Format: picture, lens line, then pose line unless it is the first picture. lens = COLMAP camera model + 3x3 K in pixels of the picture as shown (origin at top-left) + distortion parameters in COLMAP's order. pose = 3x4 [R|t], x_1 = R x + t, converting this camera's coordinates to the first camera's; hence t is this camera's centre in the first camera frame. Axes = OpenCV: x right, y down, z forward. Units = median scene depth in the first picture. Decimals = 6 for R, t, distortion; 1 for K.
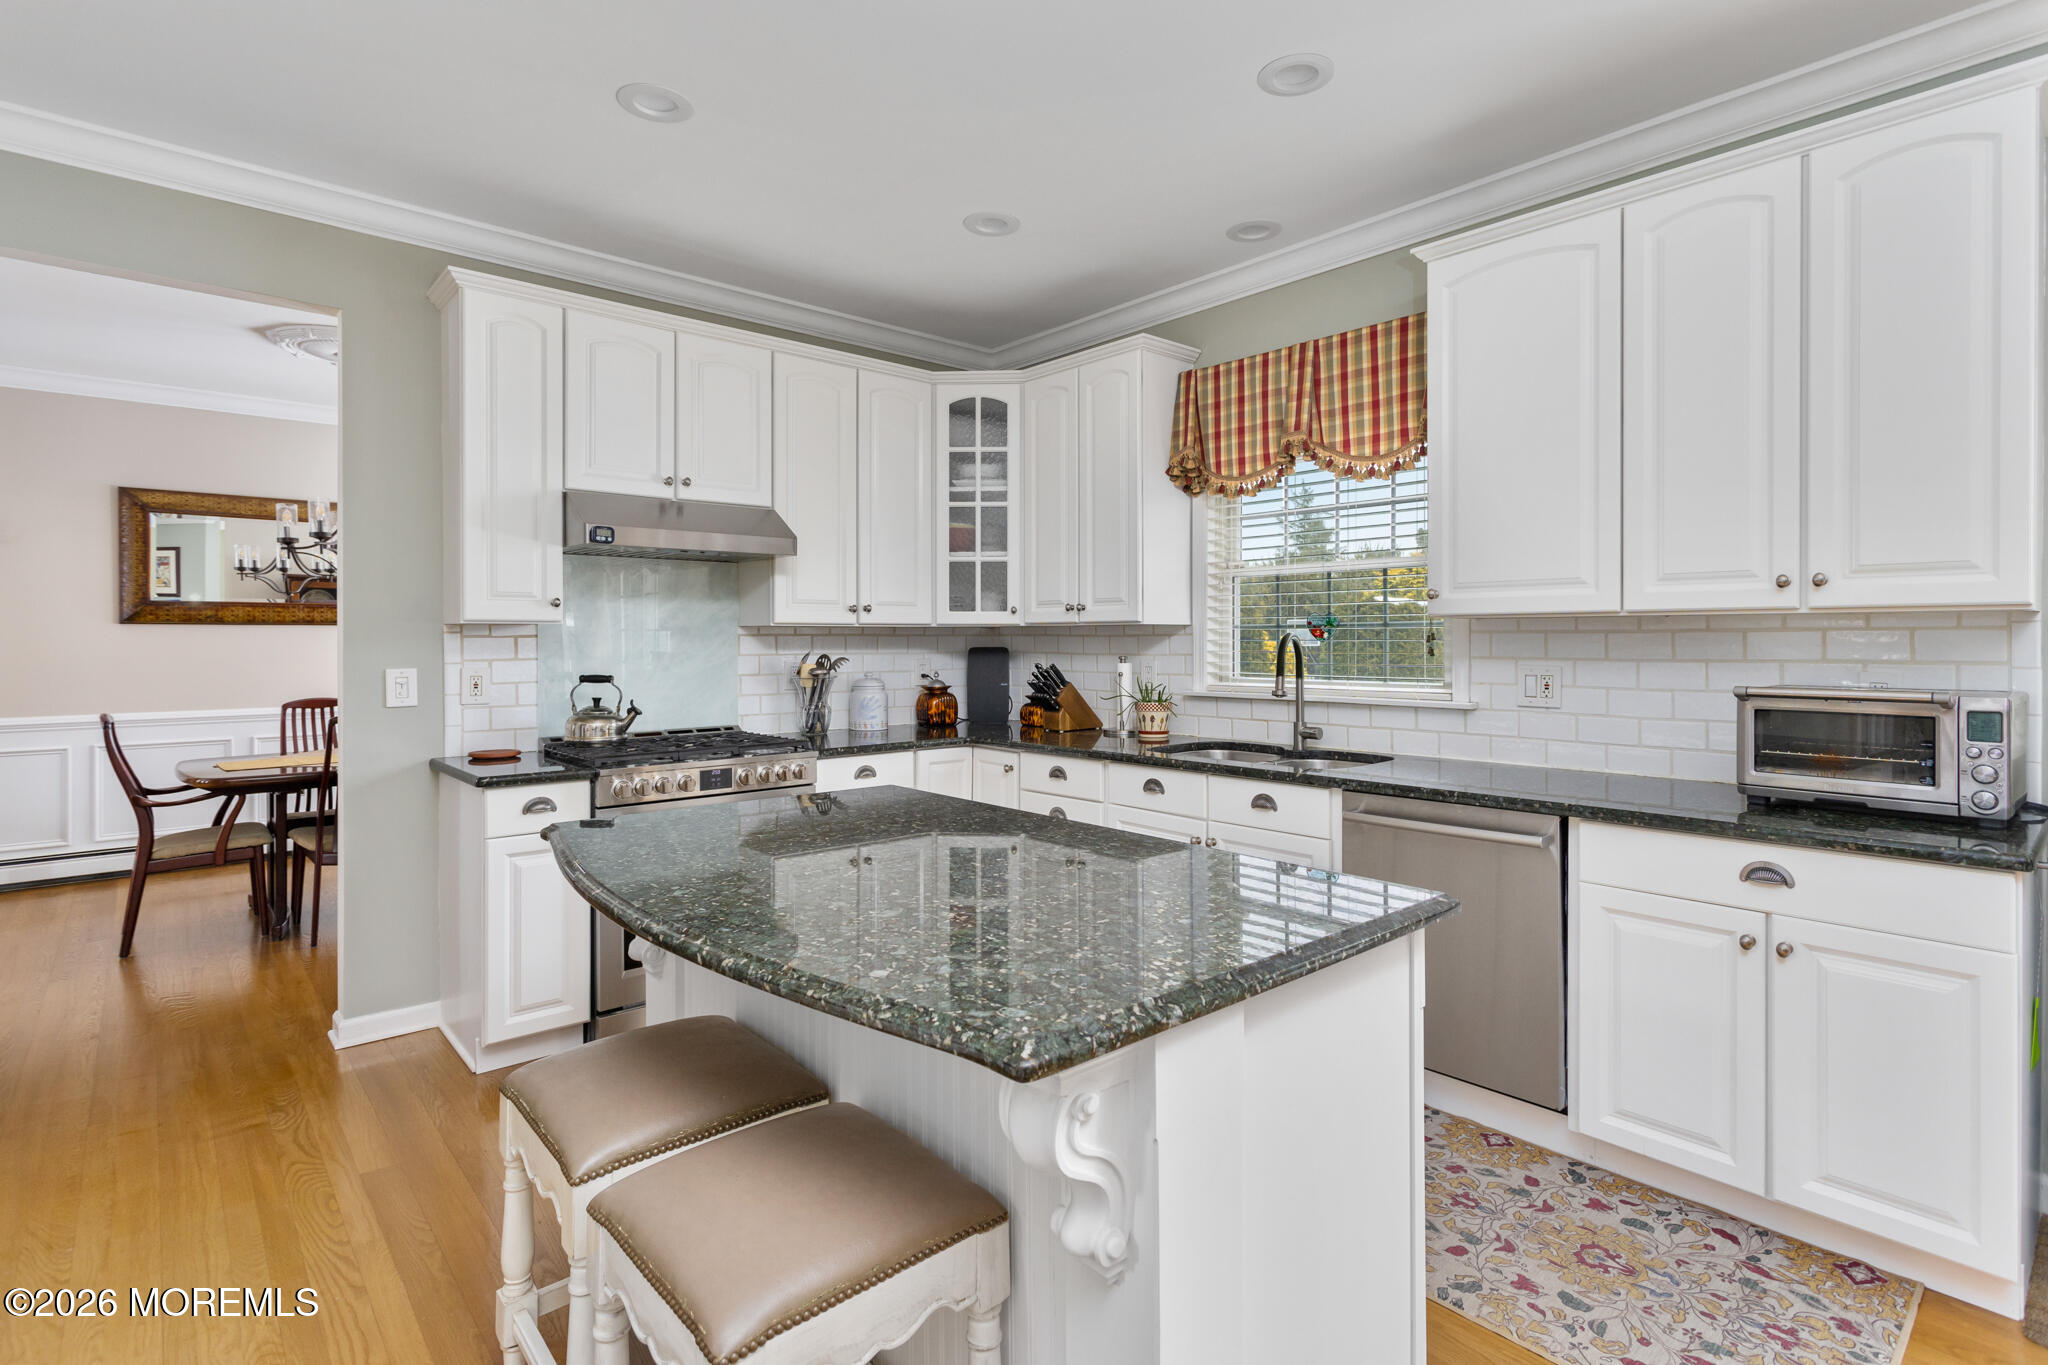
lens RADIAL K [[987.1, 0, 1029.6], [0, 987.1, 653.5], [0, 0, 1]] dist [-0.001589, 0.001162]
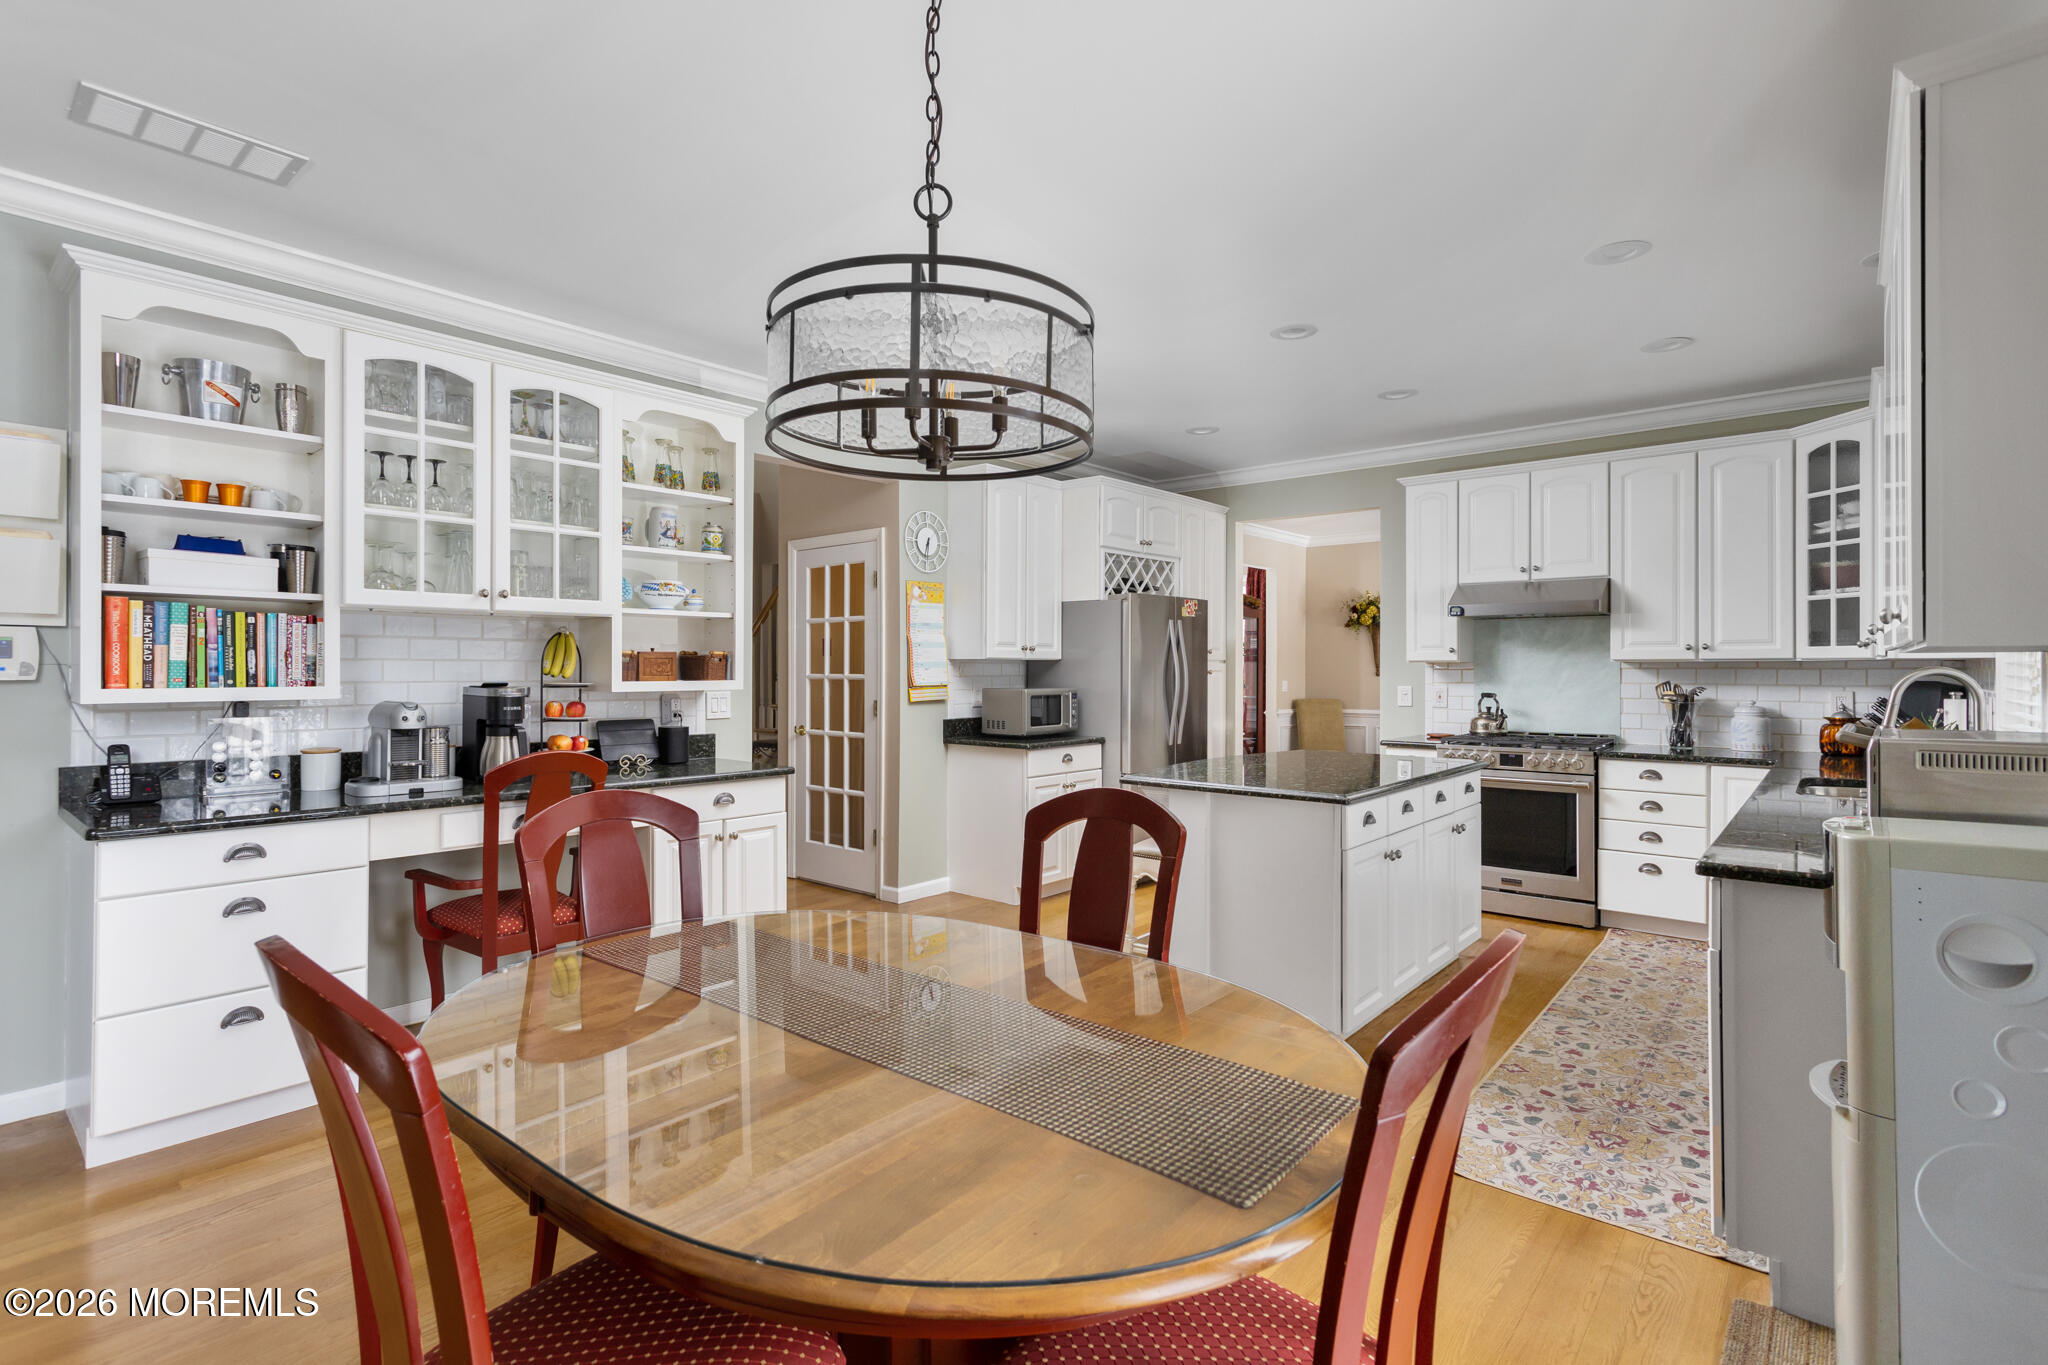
lens RADIAL K [[987.1, 0, 1017.6], [0, 987.1, 671.4], [0, 0, 1]] dist [-0.001589, 0.001162]
pose [[0.121575, 0.003992, -0.992574, 0.936115], [-0.017617, 0.999843, 0.001863, -0.003145], [0.992426, 0.017260, 0.121626, 0.019235]]
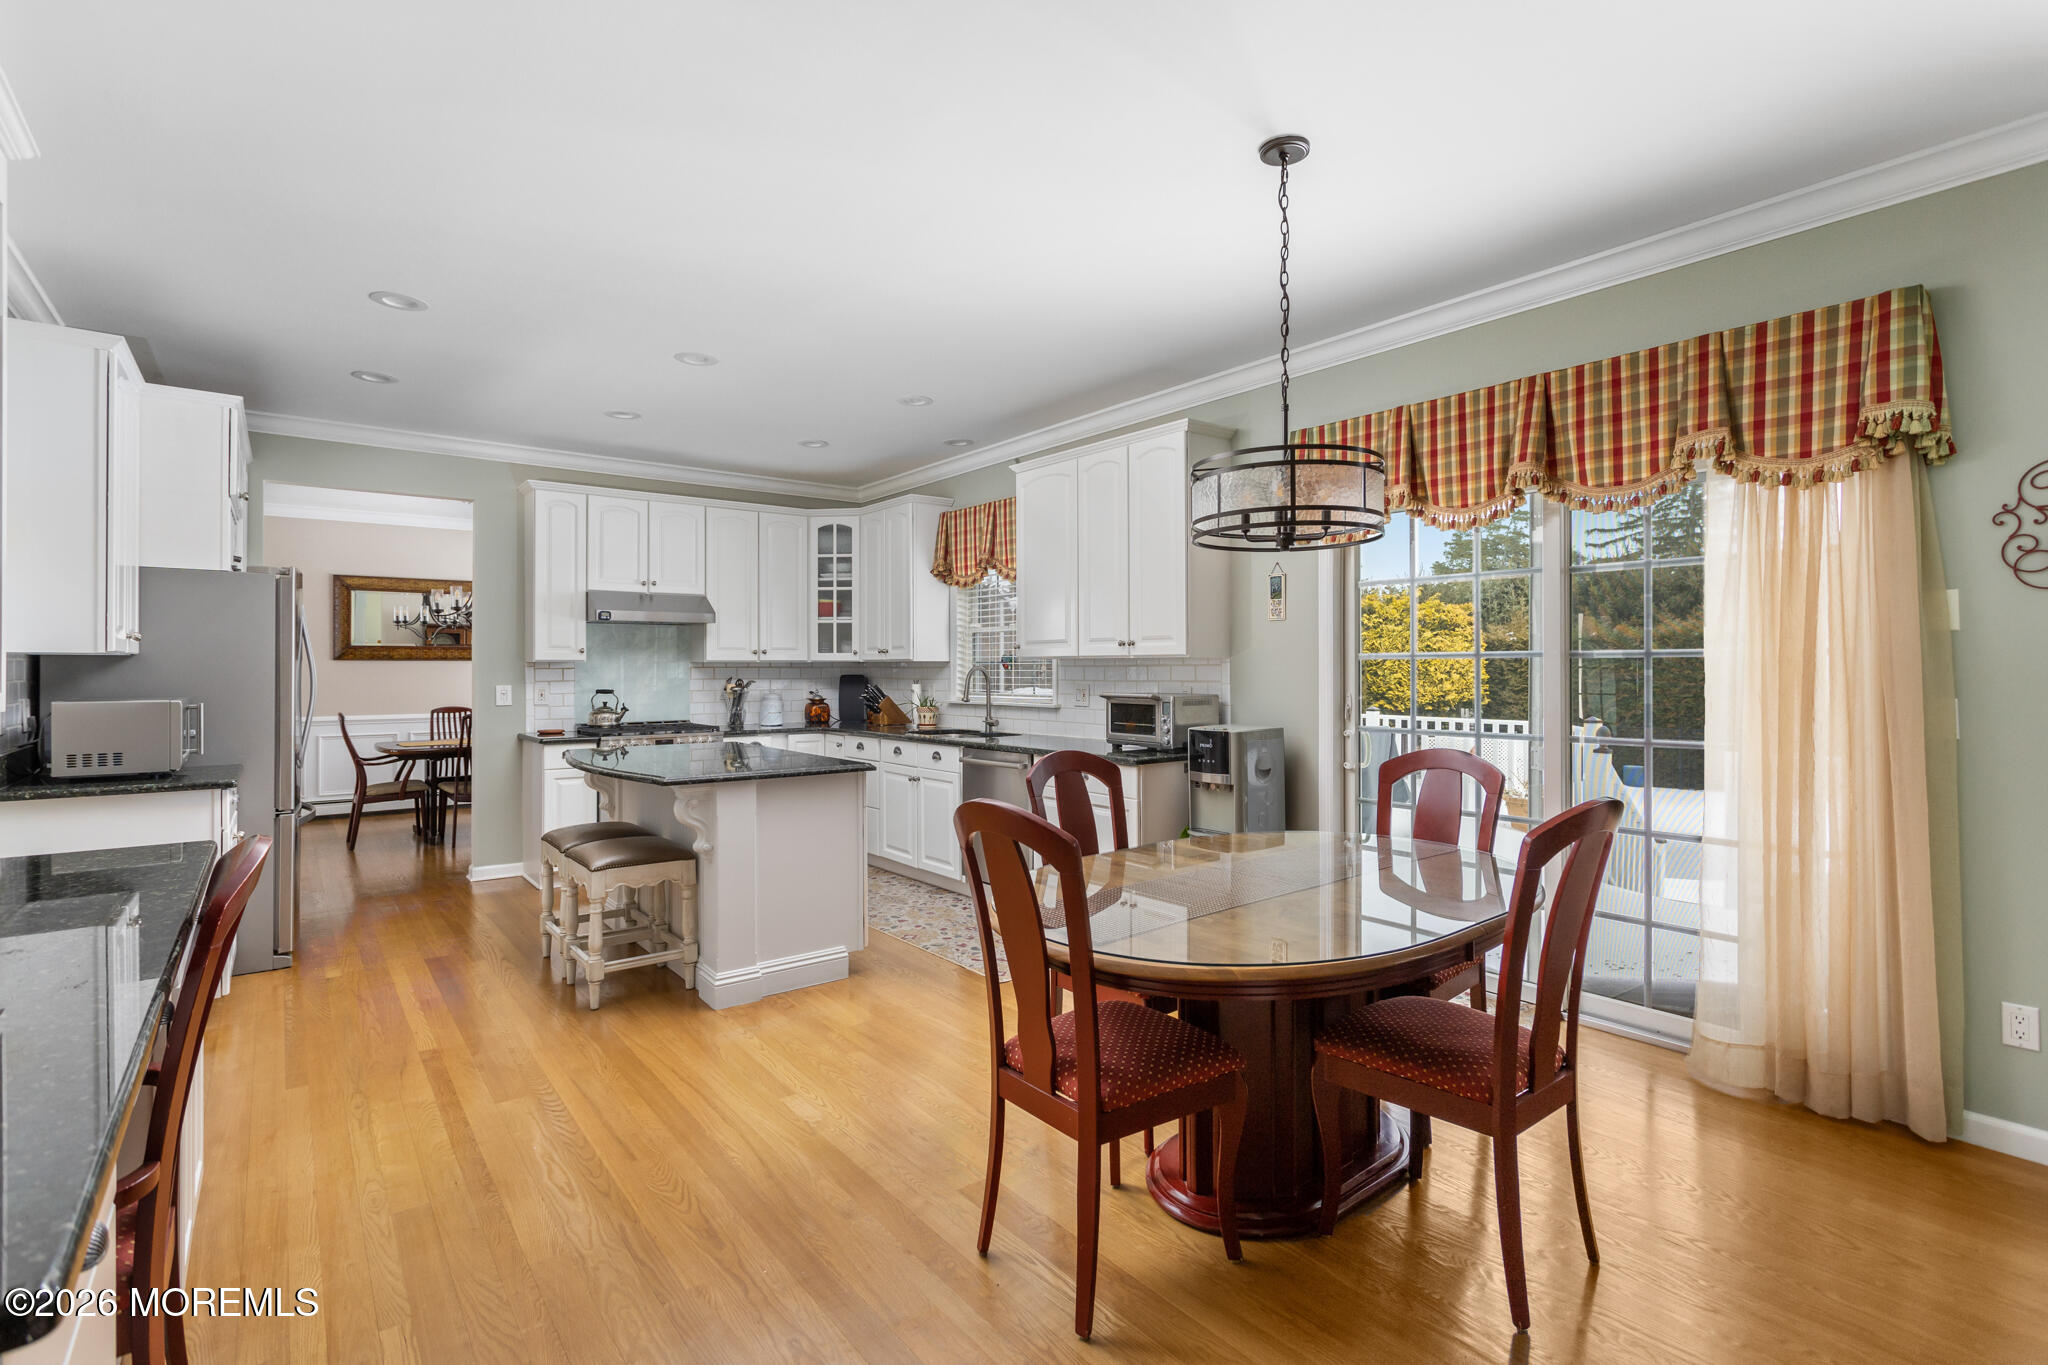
lens RADIAL K [[987.1, 0, 1009.8], [0, 987.1, 676.0], [0, 0, 1]] dist [-0.001589, 0.001162]
pose [[0.996439, 0.000579, -0.084317, 0.404387], [-0.001225, 0.999970, -0.007610, 0.008677], [0.084310, 0.007686, 0.996410, -0.665081]]
